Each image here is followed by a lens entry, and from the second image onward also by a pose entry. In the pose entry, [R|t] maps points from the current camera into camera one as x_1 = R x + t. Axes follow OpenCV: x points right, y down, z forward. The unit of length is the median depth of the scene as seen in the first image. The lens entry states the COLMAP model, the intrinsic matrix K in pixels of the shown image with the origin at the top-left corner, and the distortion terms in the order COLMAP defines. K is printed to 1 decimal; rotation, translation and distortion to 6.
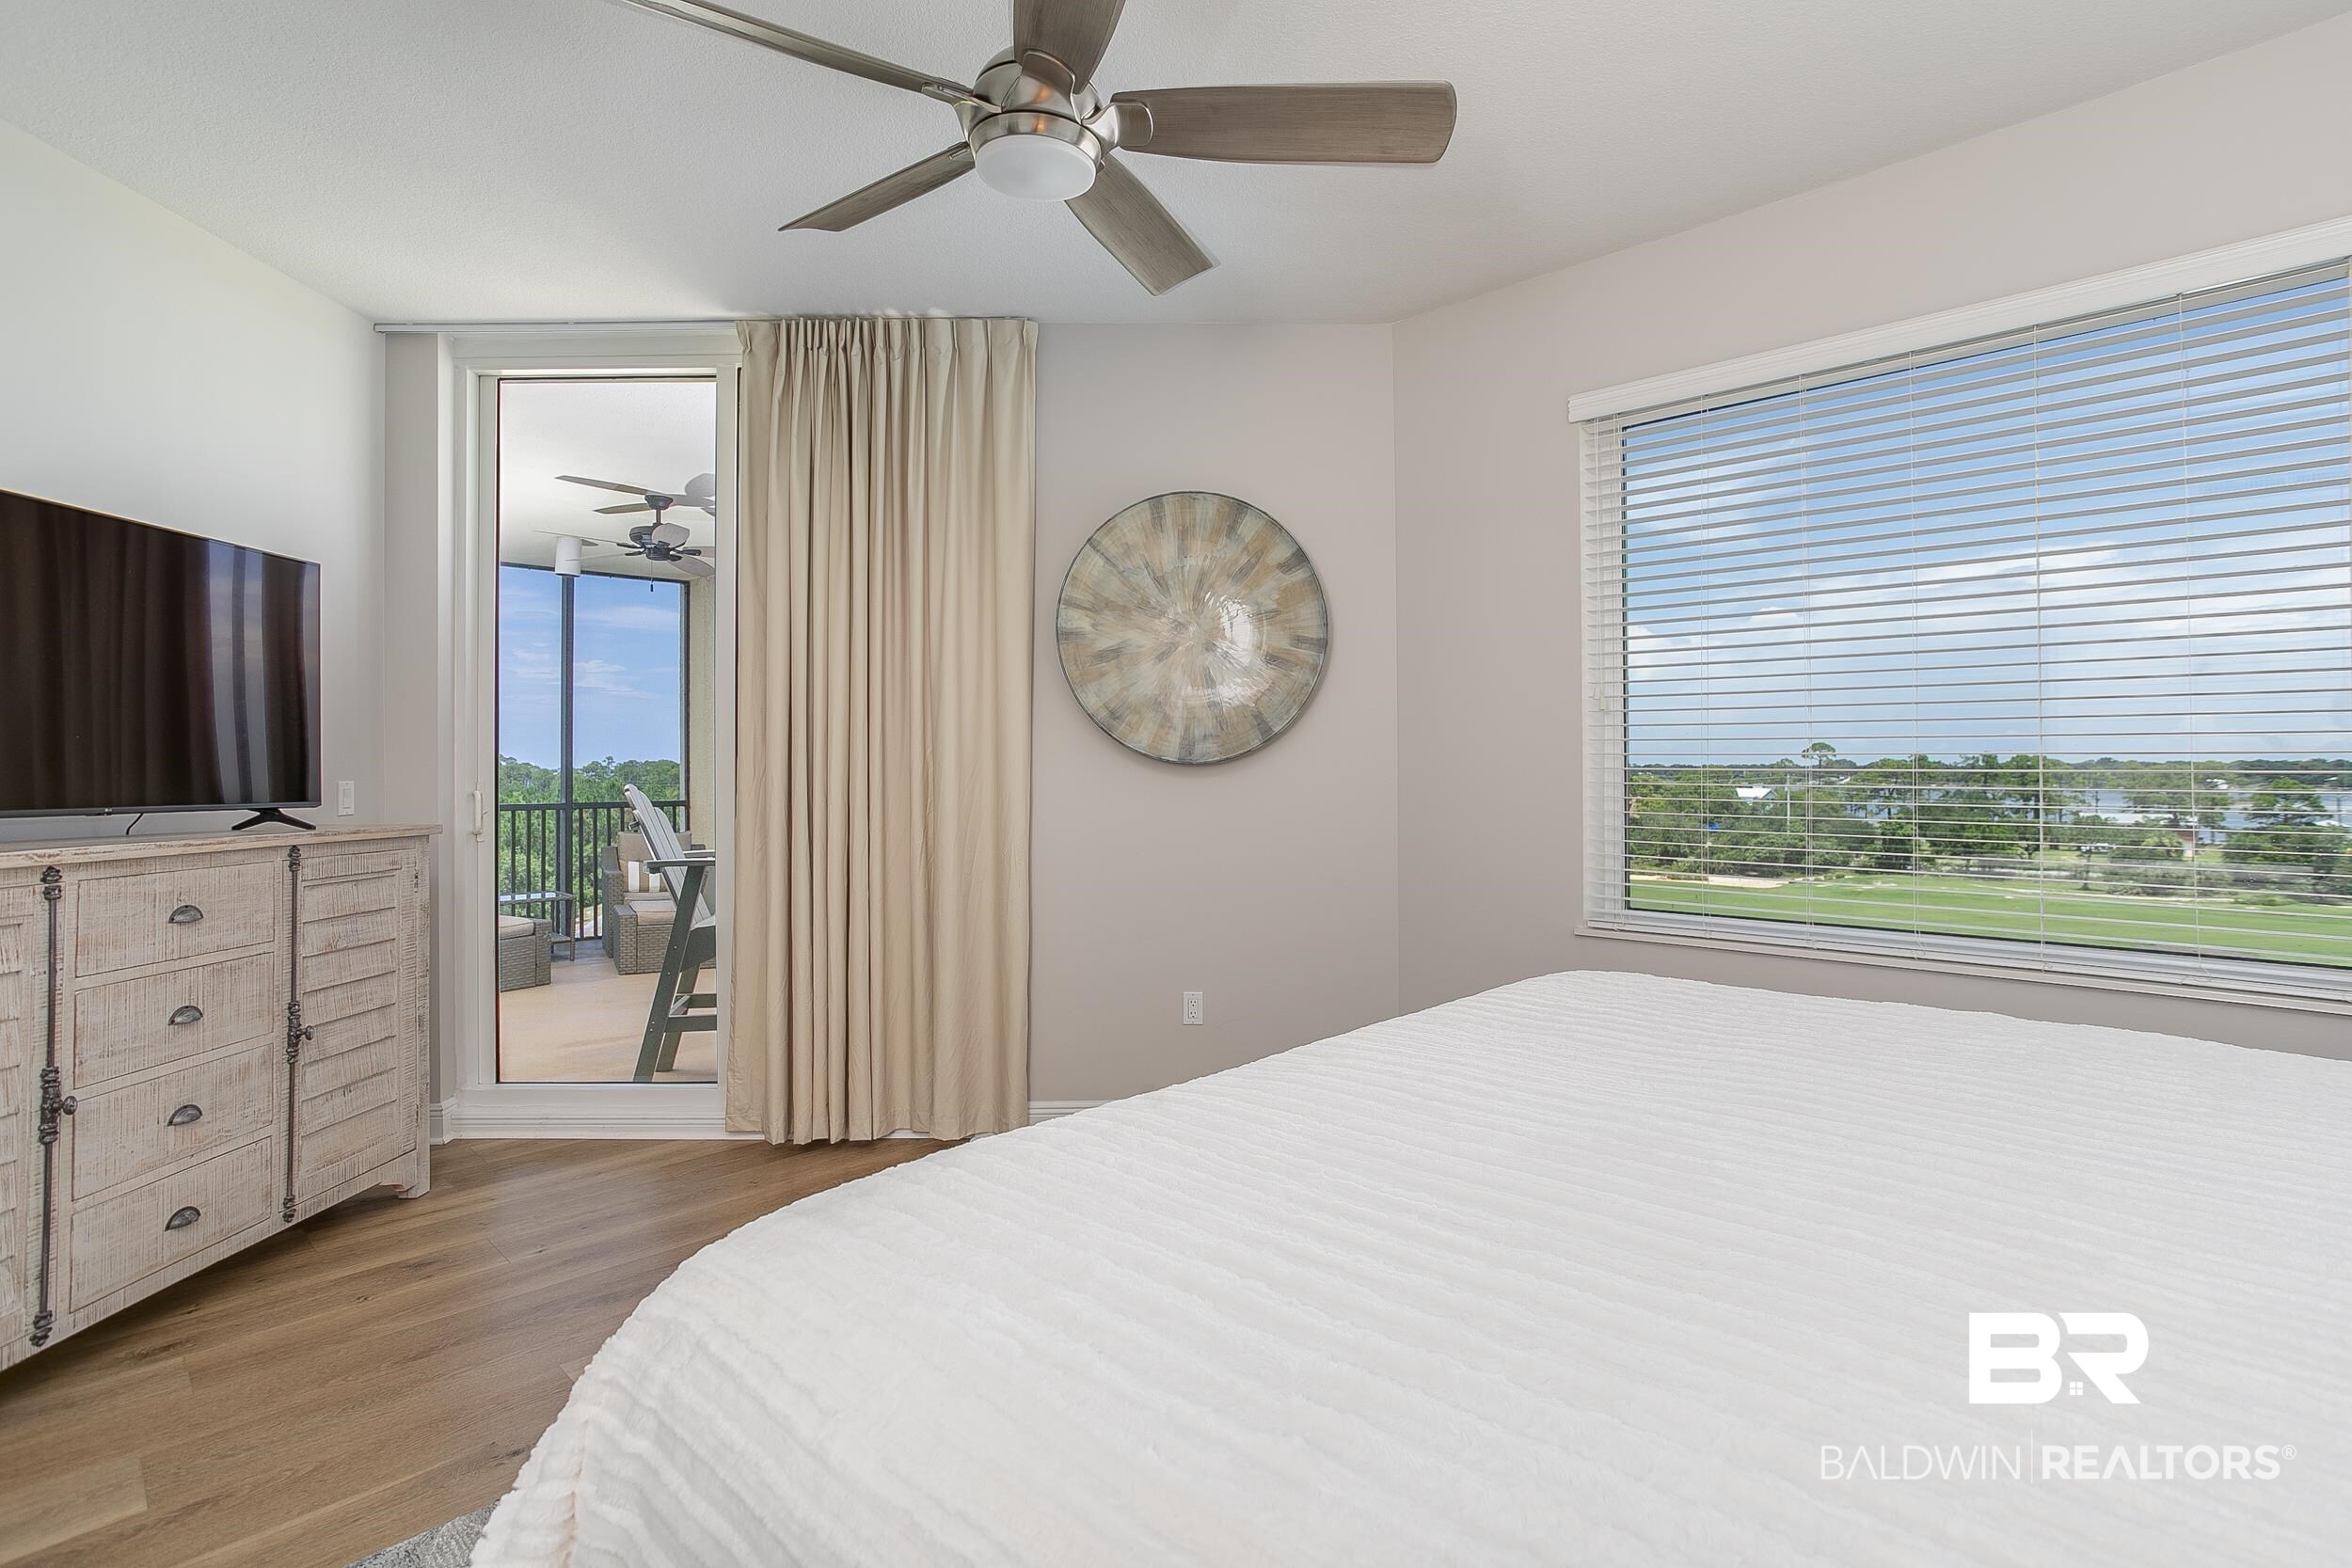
lens RADIAL K [[1140.8, 0, 1219.1], [0, 1140.8, 777.2], [0, 0, 1]] dist [-0.027145, 0.015051]
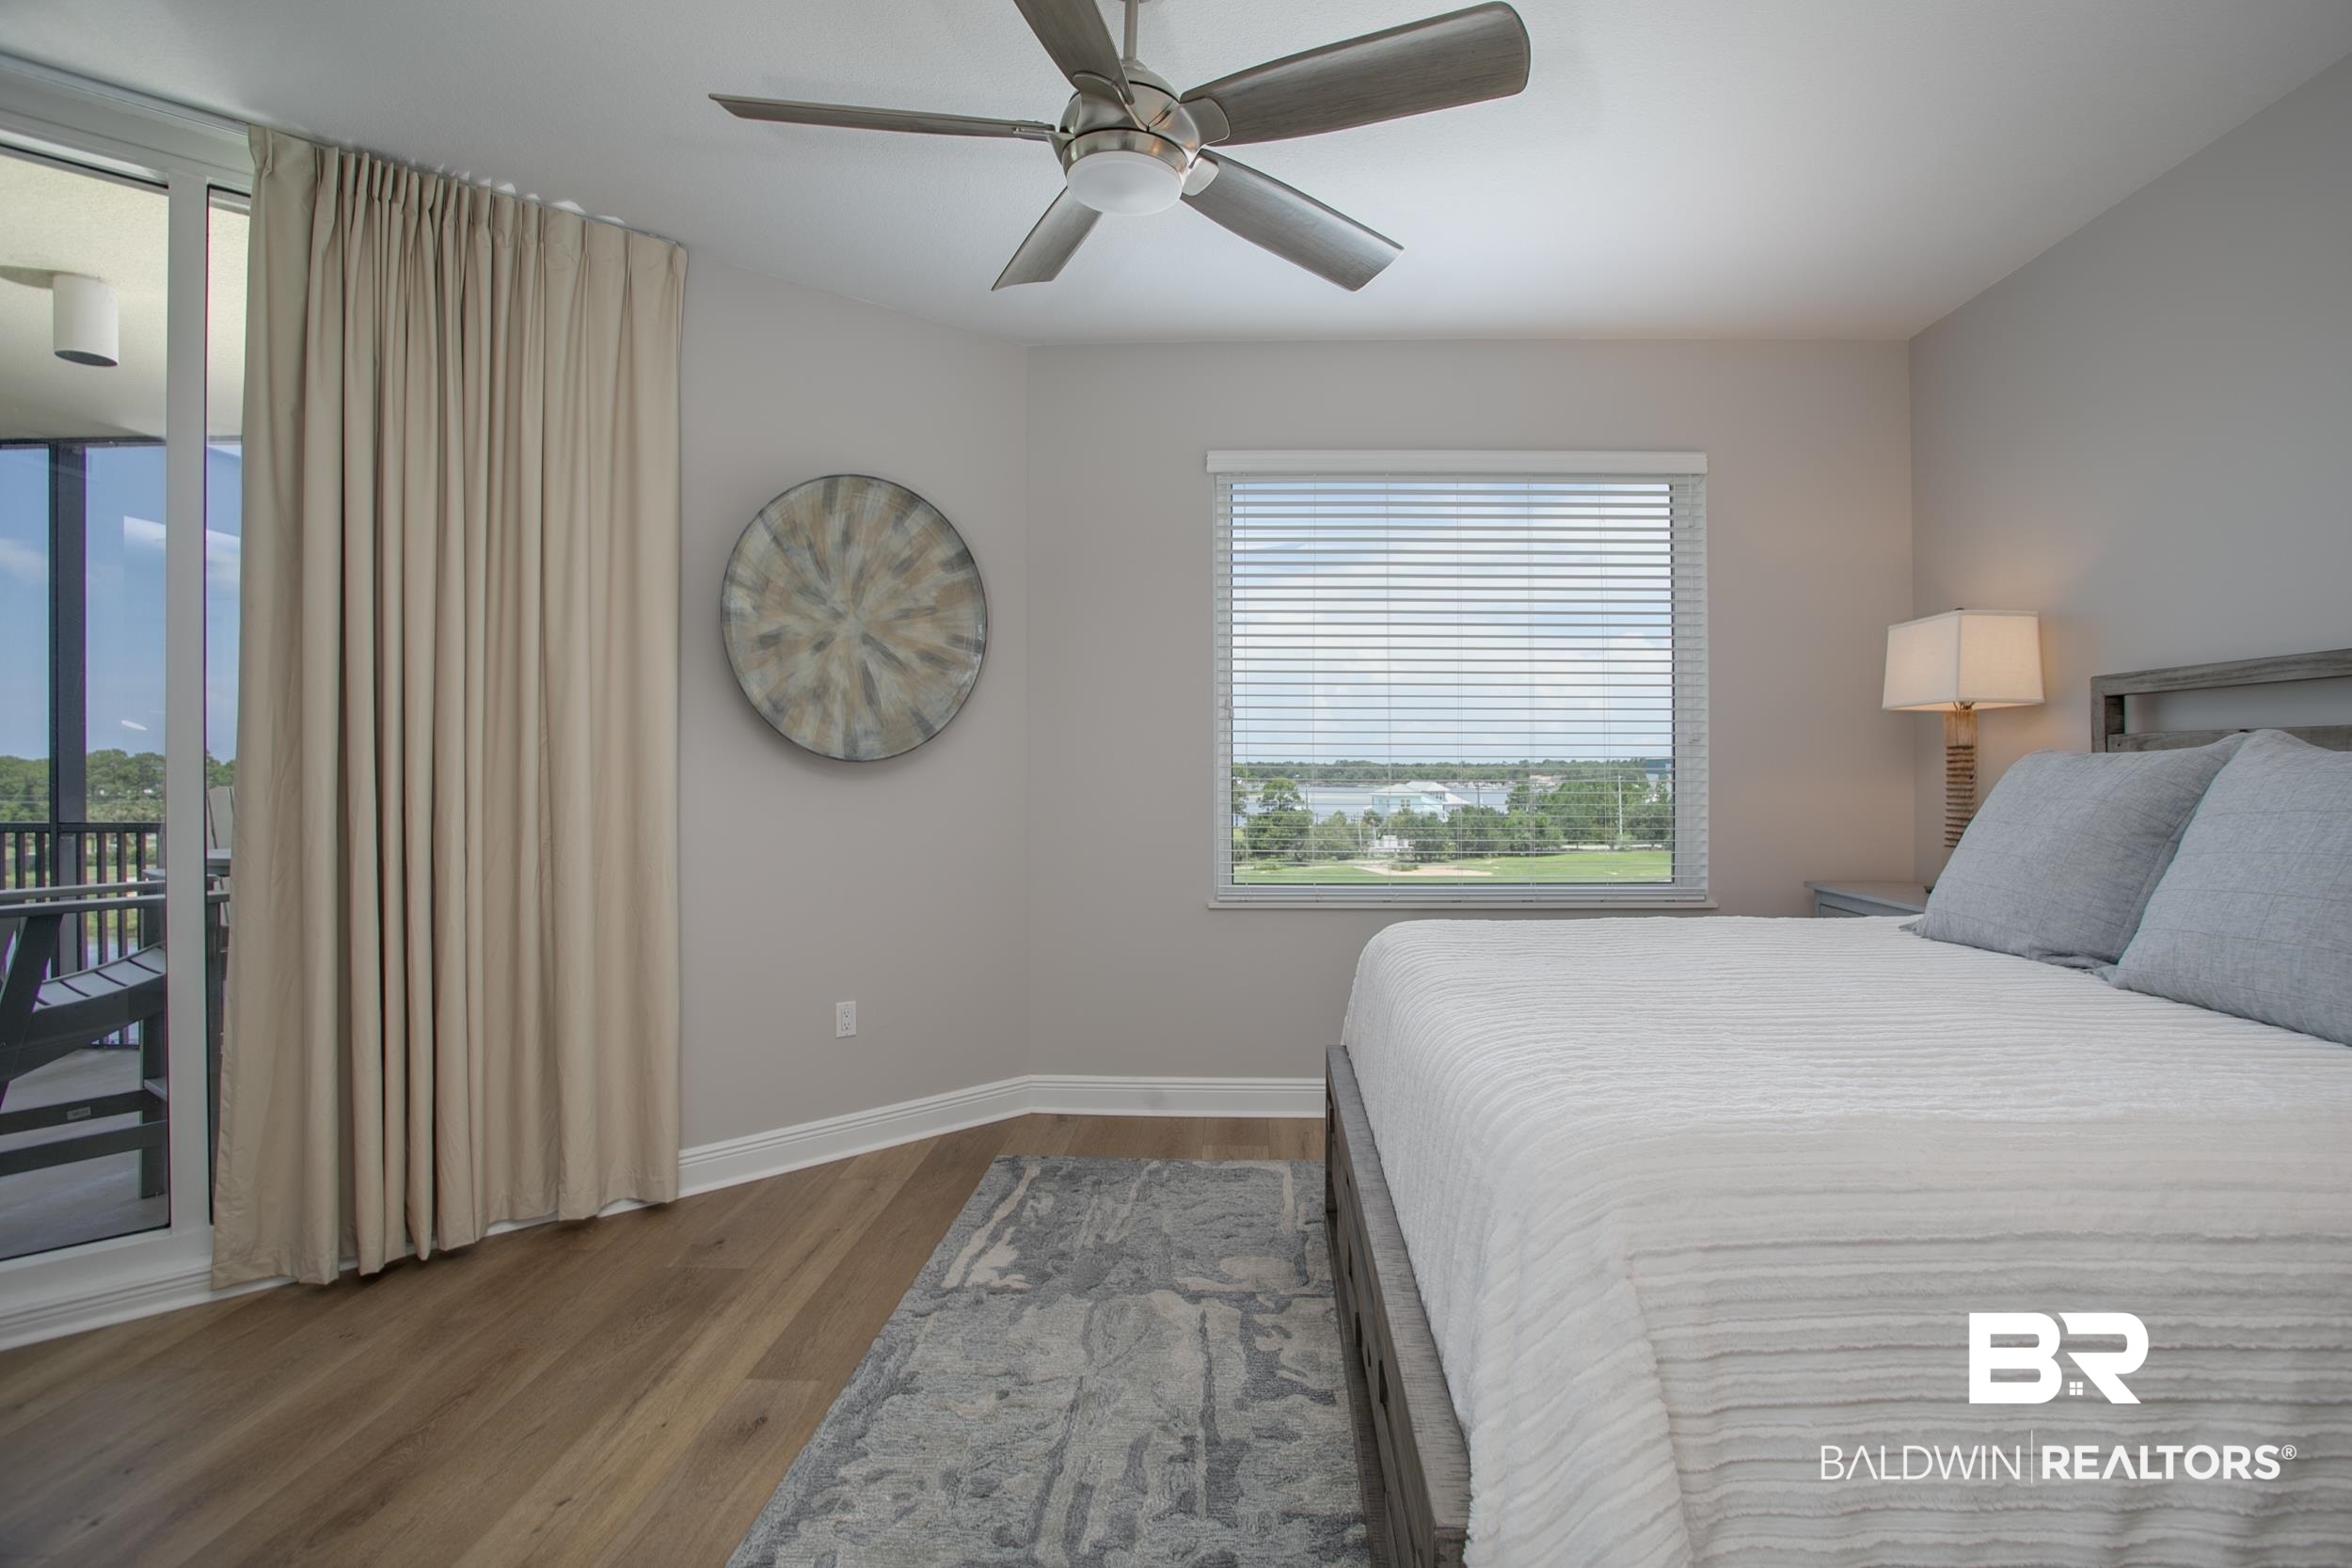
lens RADIAL K [[1140.8, 0, 1188.3], [0, 1140.8, 782.7], [0, 0, 1]] dist [-0.027145, 0.015051]
pose [[0.771806, -0.008255, 0.635805, -0.417509], [0.003251, 0.999954, 0.009036, -0.001763], [-0.635850, -0.004907, 0.771797, 0.090560]]
